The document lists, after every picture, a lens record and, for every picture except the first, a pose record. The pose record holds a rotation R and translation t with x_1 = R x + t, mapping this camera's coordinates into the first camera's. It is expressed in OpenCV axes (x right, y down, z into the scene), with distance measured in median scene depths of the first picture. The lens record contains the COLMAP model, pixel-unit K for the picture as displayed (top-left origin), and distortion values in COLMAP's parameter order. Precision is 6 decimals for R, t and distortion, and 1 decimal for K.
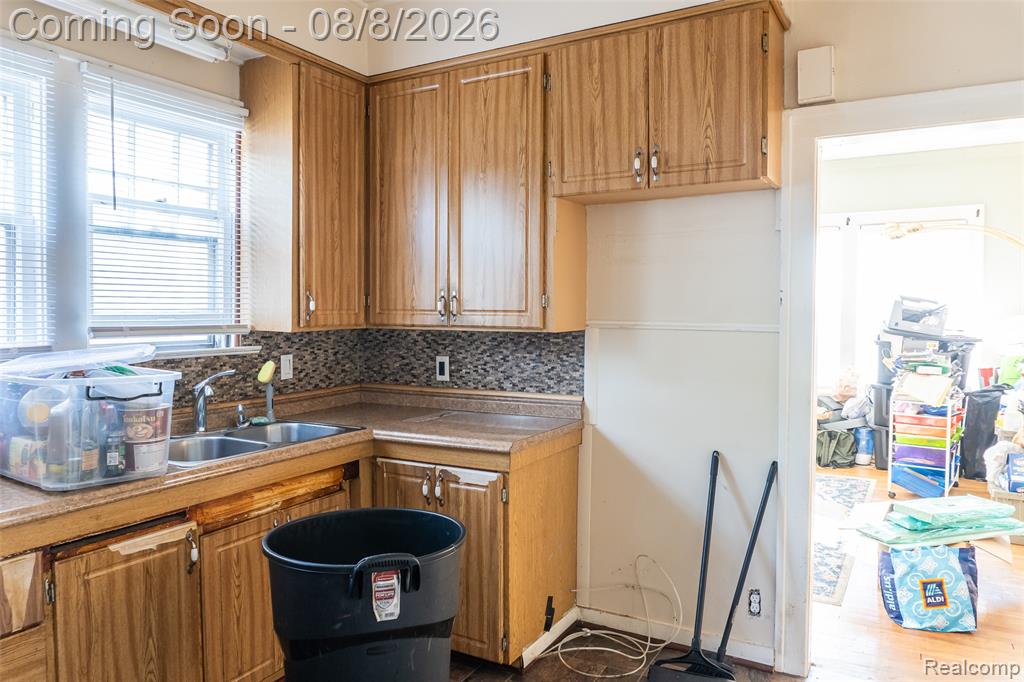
lens RADIAL K [[715.0, 0, 511.3], [0, 715.0, 328.3], [0, 0, 1]] dist [-0.006883, -0.001089]
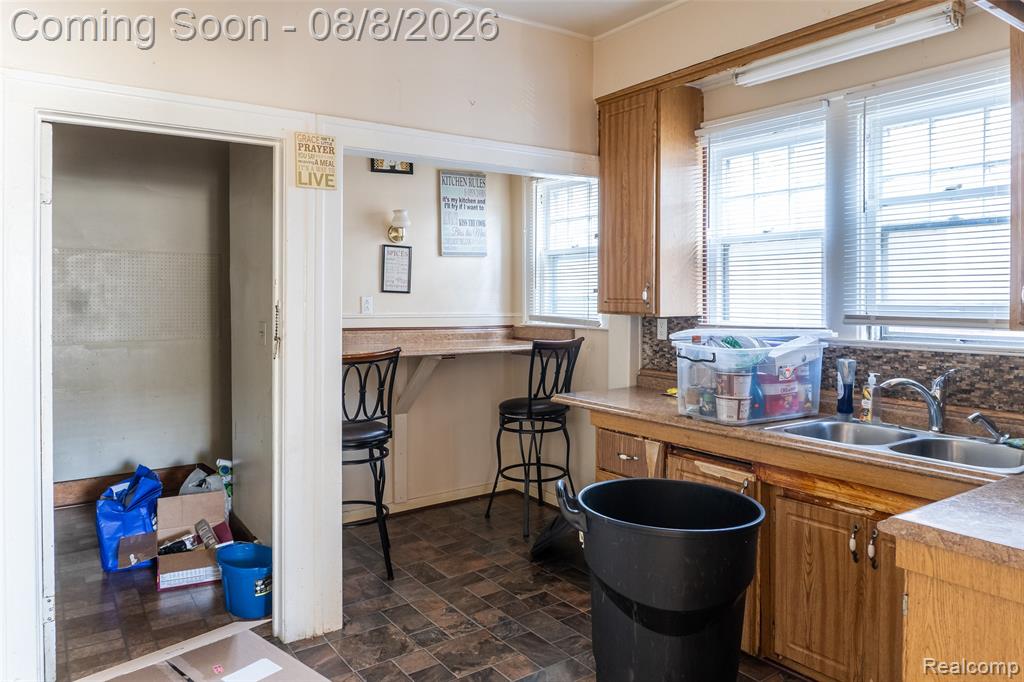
lens RADIAL K [[709.1, 0, 513.8], [0, 709.1, 297.1], [0, 0, 1]] dist [-0.001922, -0.000358]
pose [[-0.422904, -0.002633, -0.906170, 0.738764], [-0.031164, 0.999446, 0.011640, -0.028171], [0.905638, 0.033163, -0.422752, 1.022773]]
